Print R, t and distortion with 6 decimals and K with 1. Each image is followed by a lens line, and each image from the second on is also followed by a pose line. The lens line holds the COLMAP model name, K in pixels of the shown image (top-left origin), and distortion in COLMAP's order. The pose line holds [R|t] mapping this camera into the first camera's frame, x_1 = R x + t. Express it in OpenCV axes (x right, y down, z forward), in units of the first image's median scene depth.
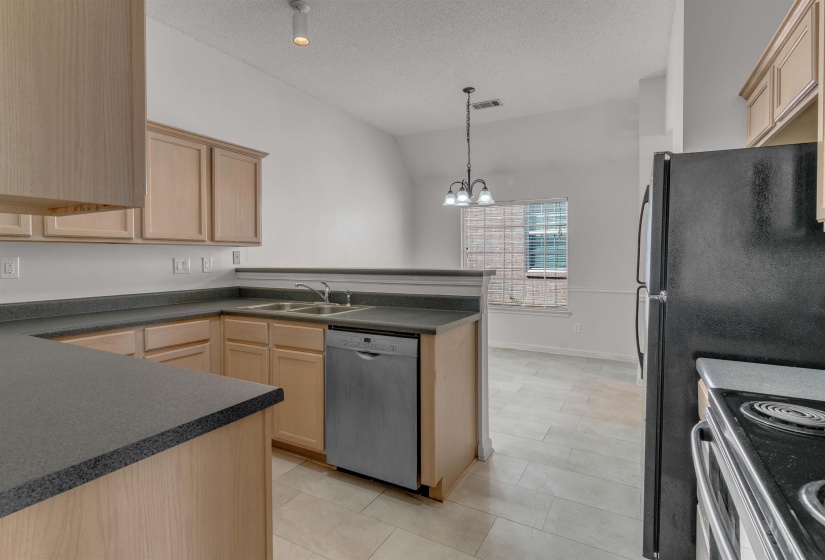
lens RADIAL K [[418.2, 0, 415.8], [0, 418.2, 276.9], [0, 0, 1]] dist [0.005563, -0.001188]
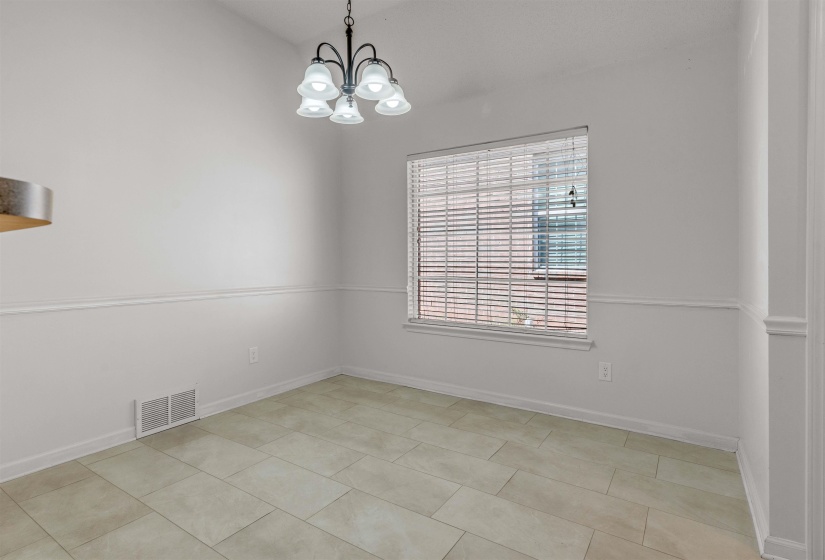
lens RADIAL K [[418.2, 0, 408.8], [0, 418.2, 276.0], [0, 0, 1]] dist [0.005563, -0.001188]
pose [[0.995944, 0.007020, -0.089700, 0.182835], [-0.008161, 0.999890, -0.012358, 0.008456], [0.089603, 0.013040, 0.995892, 0.445701]]
